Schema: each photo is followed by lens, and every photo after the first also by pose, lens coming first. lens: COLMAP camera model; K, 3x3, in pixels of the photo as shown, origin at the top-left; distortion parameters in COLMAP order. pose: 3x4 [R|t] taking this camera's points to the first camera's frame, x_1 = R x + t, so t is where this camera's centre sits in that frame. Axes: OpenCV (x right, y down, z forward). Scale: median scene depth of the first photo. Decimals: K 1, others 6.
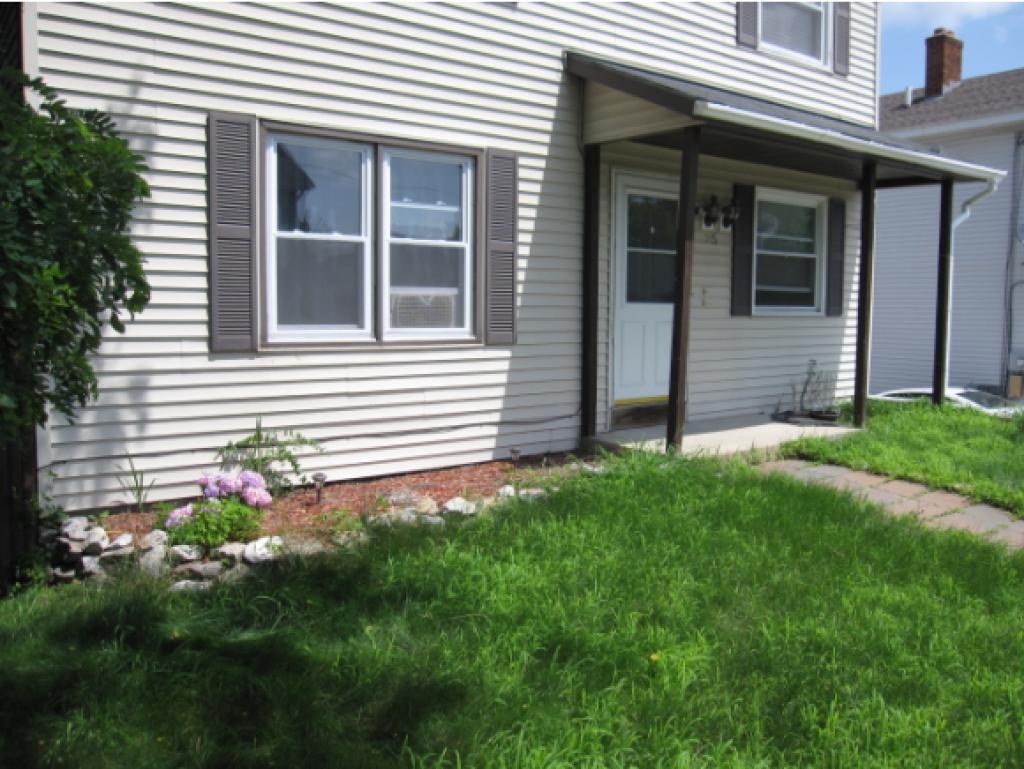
lens RADIAL K [[848.6, 0, 519.1], [0, 848.6, 366.0], [0, 0, 1]] dist [-0.042995, 0.004722]
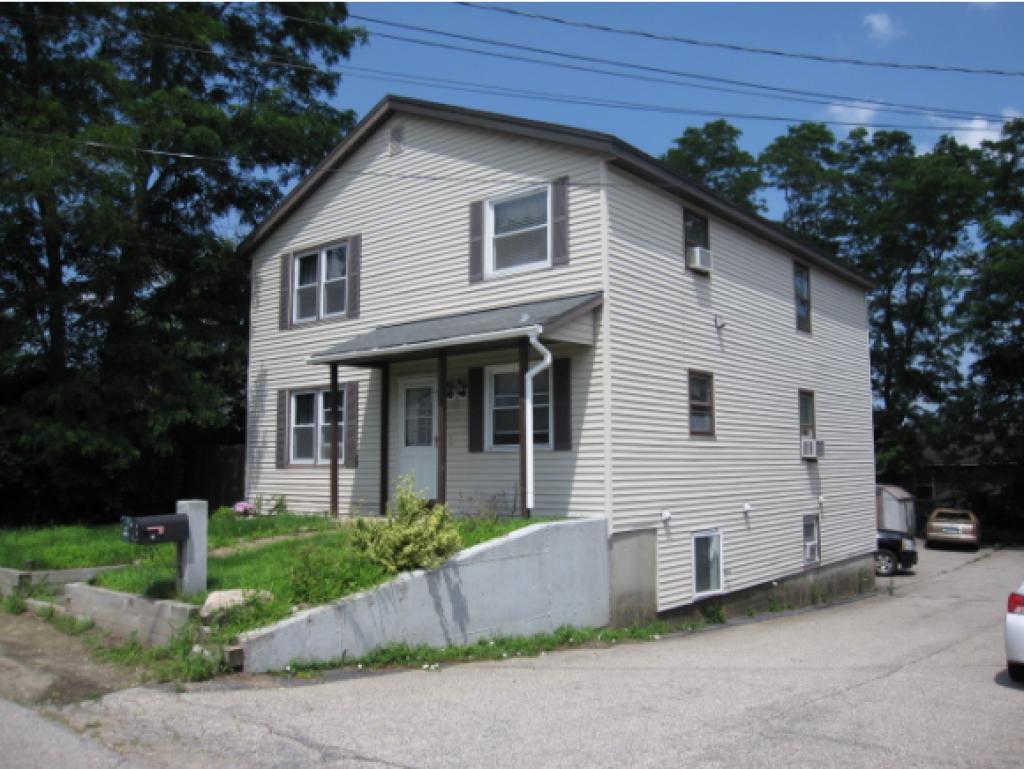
lens RADIAL K [[848.6, 0, 519.1], [0, 848.6, 366.0], [0, 0, 1]] dist [-0.042995, 0.004722]
pose [[0.229586, -0.112992, -0.966707, 2.226071], [-0.051746, 0.990417, -0.128052, -0.025930], [0.971912, 0.079422, 0.221539, 0.901611]]
